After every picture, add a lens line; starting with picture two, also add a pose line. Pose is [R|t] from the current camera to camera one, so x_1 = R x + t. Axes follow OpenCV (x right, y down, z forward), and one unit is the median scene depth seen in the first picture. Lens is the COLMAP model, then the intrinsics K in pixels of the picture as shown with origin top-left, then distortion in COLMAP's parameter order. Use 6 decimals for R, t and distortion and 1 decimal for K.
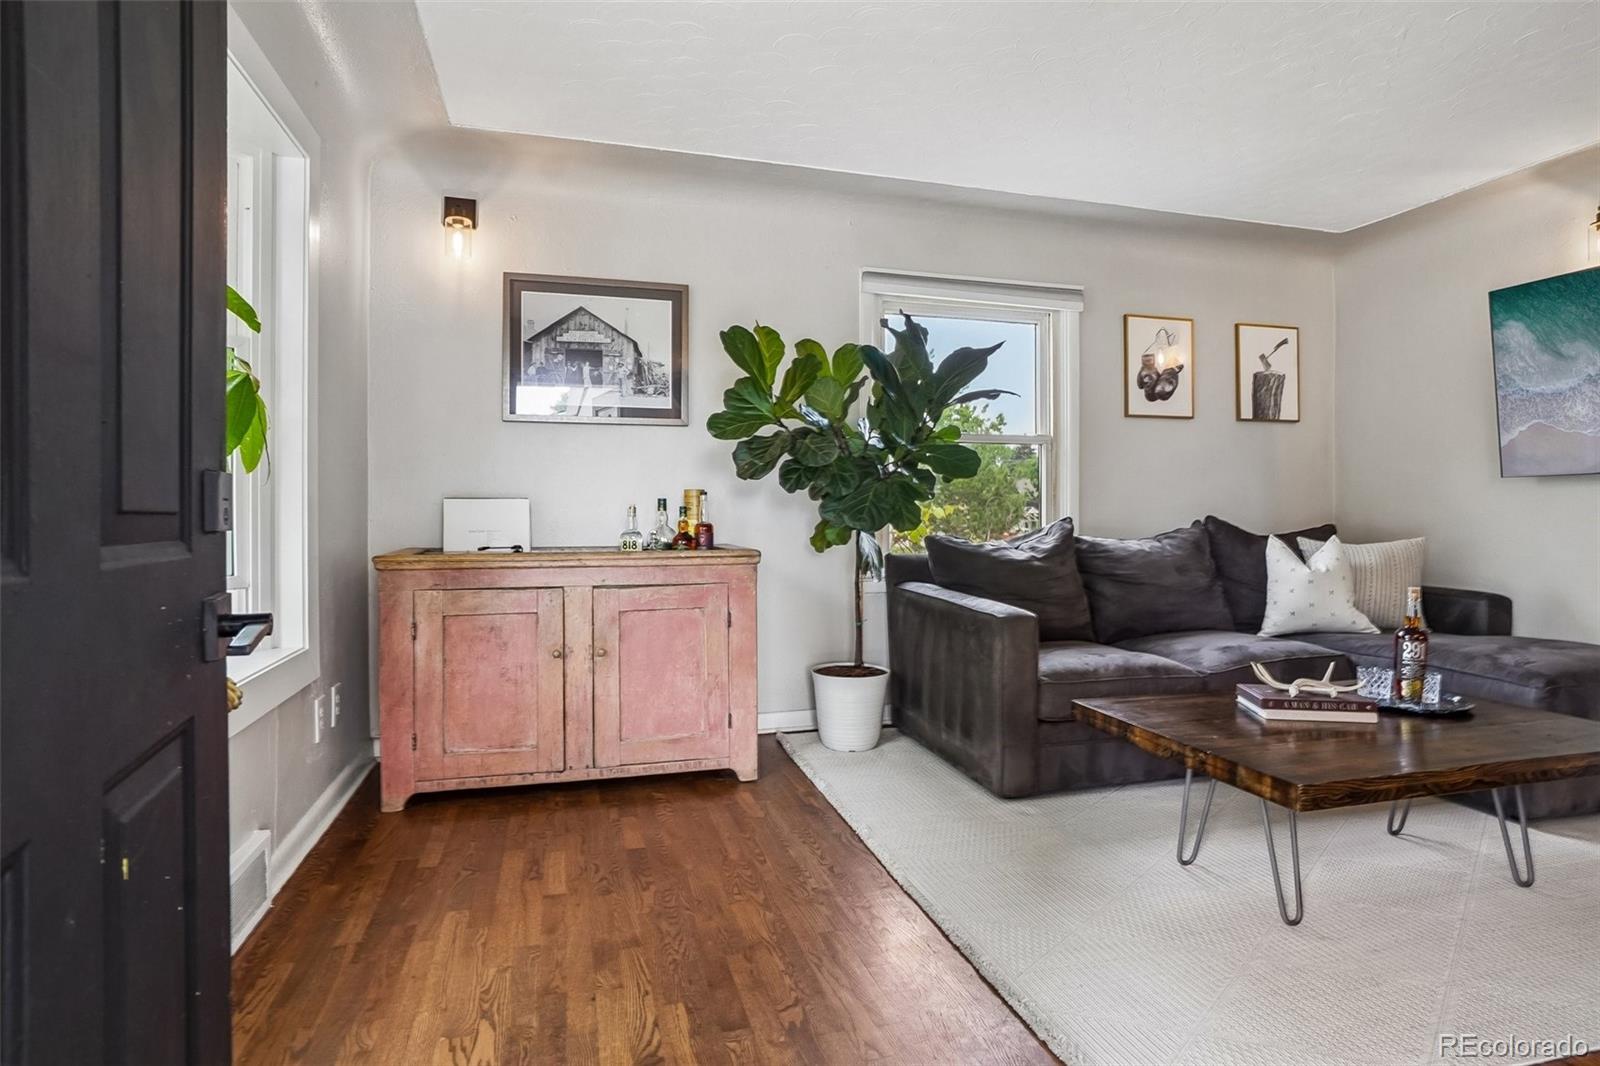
lens RADIAL K [[824.8, 0, 793.7], [0, 824.8, 526.0], [0, 0, 1]] dist [-0.028920, 0.015364]
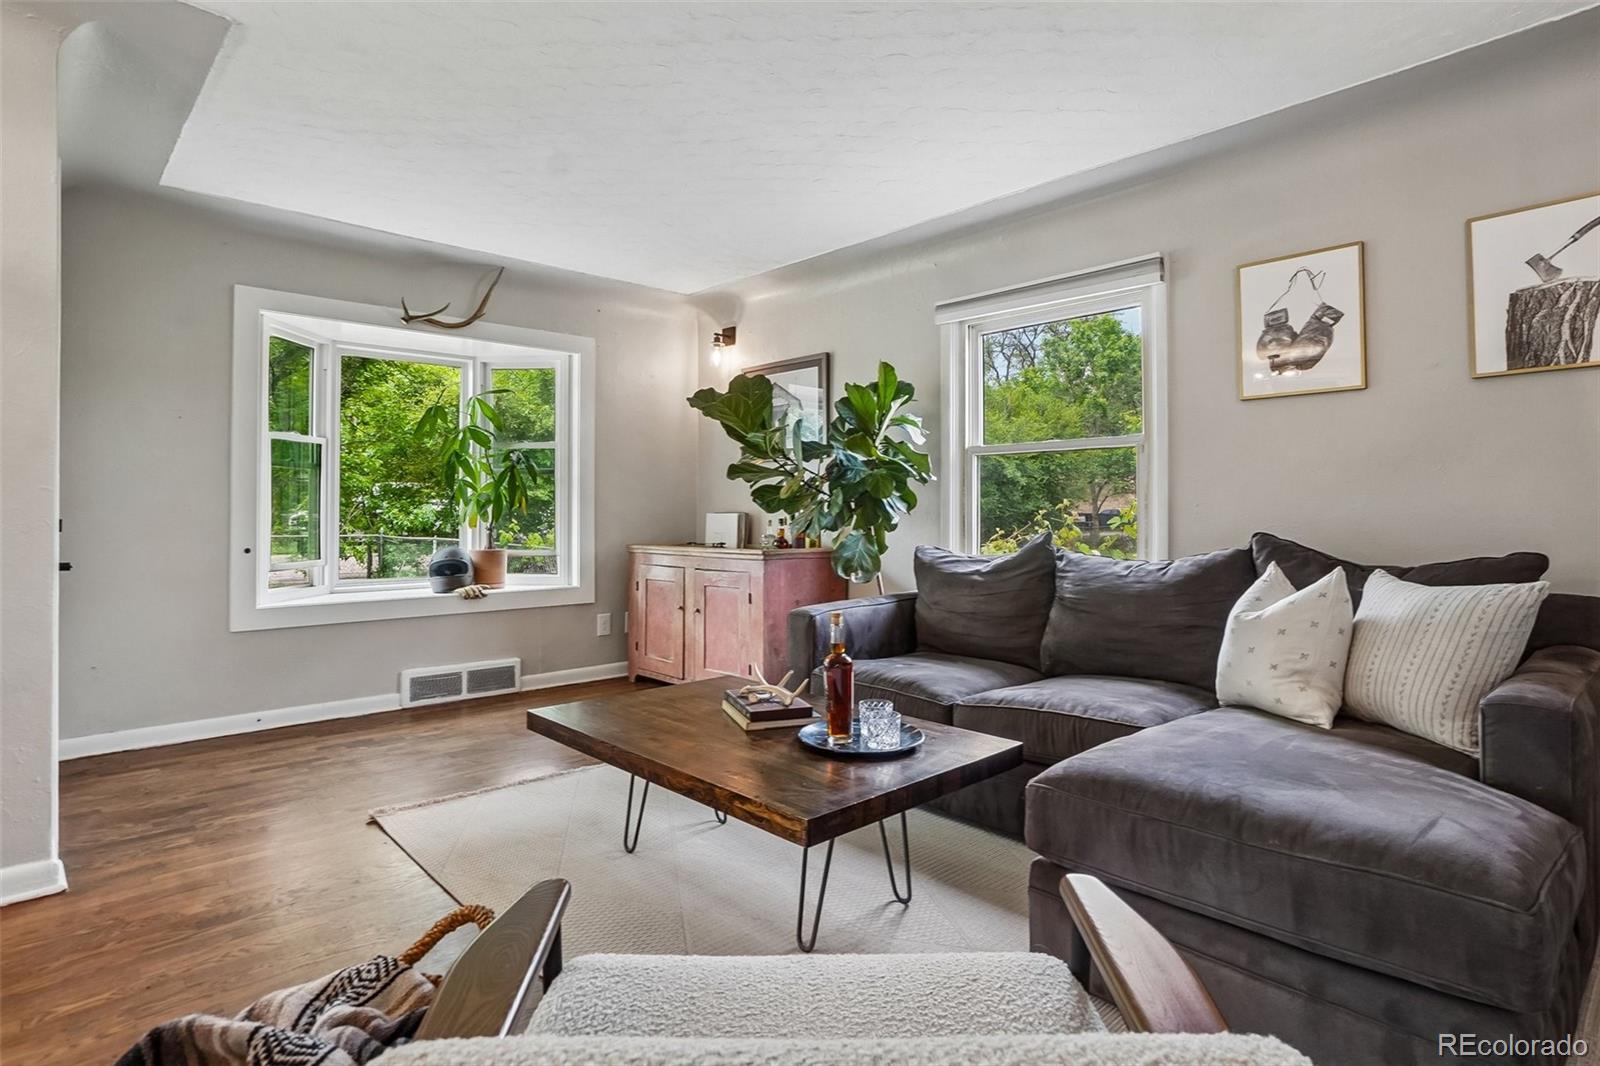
lens RADIAL K [[824.8, 0, 818.2], [0, 824.8, 503.9], [0, 0, 1]] dist [-0.028920, 0.015364]
pose [[0.482130, -0.010619, -0.876035, 1.097142], [-0.015078, 0.999678, -0.020416, -0.019820], [0.875970, 0.023052, 0.481815, 0.369264]]
